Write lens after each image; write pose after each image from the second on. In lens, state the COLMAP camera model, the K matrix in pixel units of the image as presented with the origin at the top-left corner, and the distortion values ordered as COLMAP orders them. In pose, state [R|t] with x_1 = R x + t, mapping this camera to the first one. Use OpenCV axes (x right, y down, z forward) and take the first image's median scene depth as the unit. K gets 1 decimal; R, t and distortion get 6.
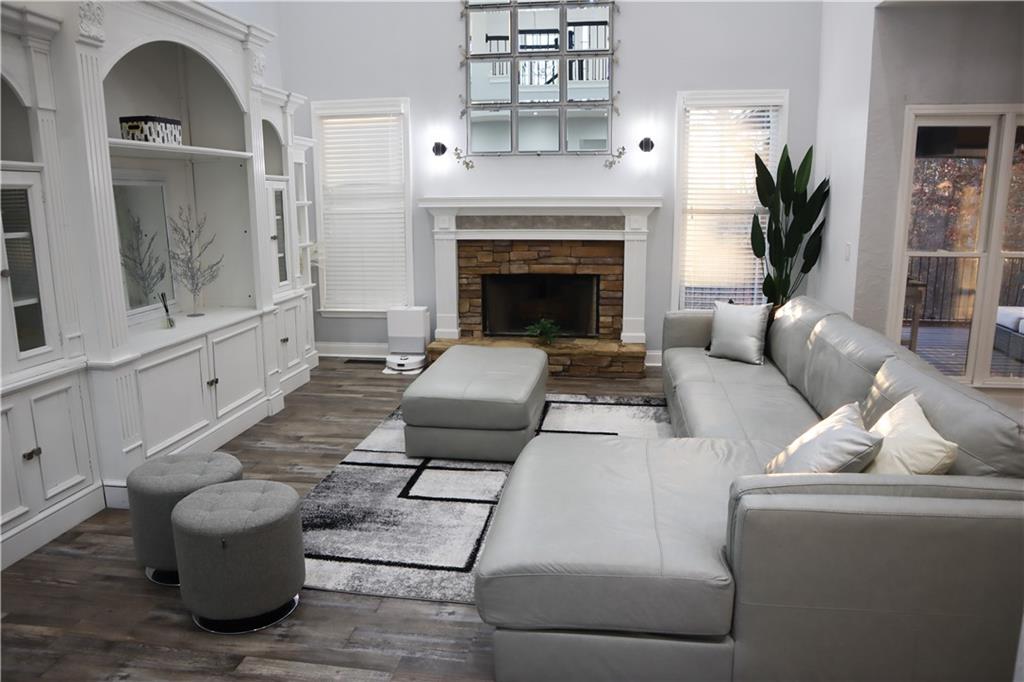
lens RADIAL K [[702.2, 0, 512.0], [0, 702.2, 341.0], [0, 0, 1]] dist [-0.132036, 0.074633]
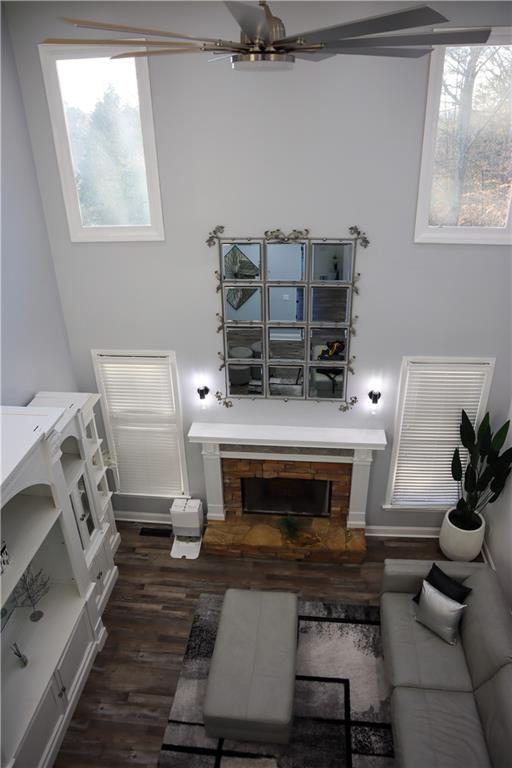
lens RADIAL K [[526.7, 0, 256.0], [0, 526.7, 384.0], [0, 0, 1]] dist [-0.132036, 0.074633]
pose [[0.999347, -0.028775, 0.021836, -0.034106], [0.021768, 0.962150, 0.271650, -0.563415], [-0.028826, -0.270997, 0.962148, 0.127905]]
